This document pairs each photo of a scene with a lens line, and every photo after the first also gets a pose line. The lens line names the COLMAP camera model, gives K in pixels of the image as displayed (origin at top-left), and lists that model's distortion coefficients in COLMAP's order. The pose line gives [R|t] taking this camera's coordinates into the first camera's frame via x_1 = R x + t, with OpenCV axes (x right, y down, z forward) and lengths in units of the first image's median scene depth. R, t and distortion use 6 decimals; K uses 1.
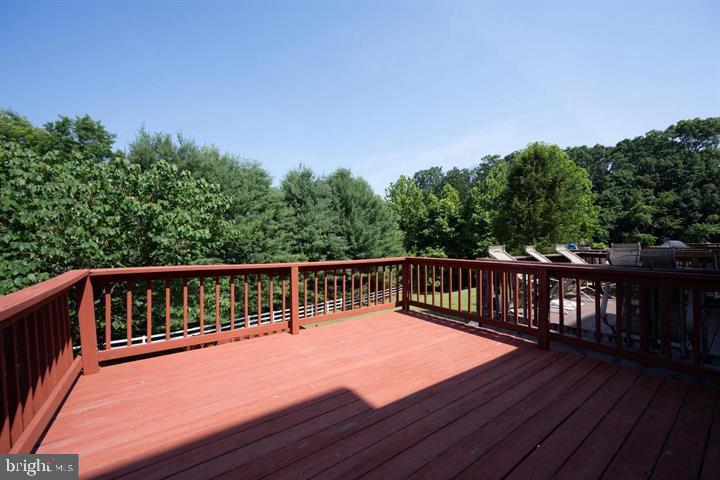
lens RADIAL K [[286.9, 0, 358.8], [0, 286.9, 239.3], [0, 0, 1]] dist [0.000401, -0.000016]
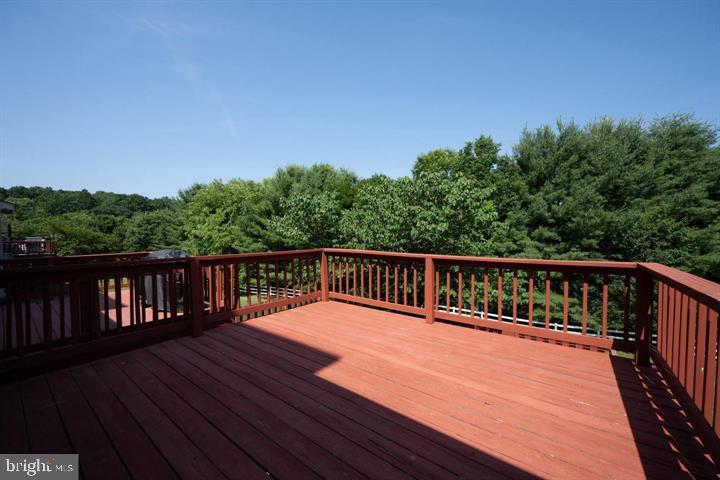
lens RADIAL K [[286.9, 0, 358.8], [0, 286.9, 239.3], [0, 0, 1]] dist [0.000401, -0.000016]
pose [[0.277390, 0.019798, -0.960554, 0.394669], [0.009677, 0.999679, 0.023398, 0.000648], [0.960709, -0.015785, 0.277109, 0.269852]]
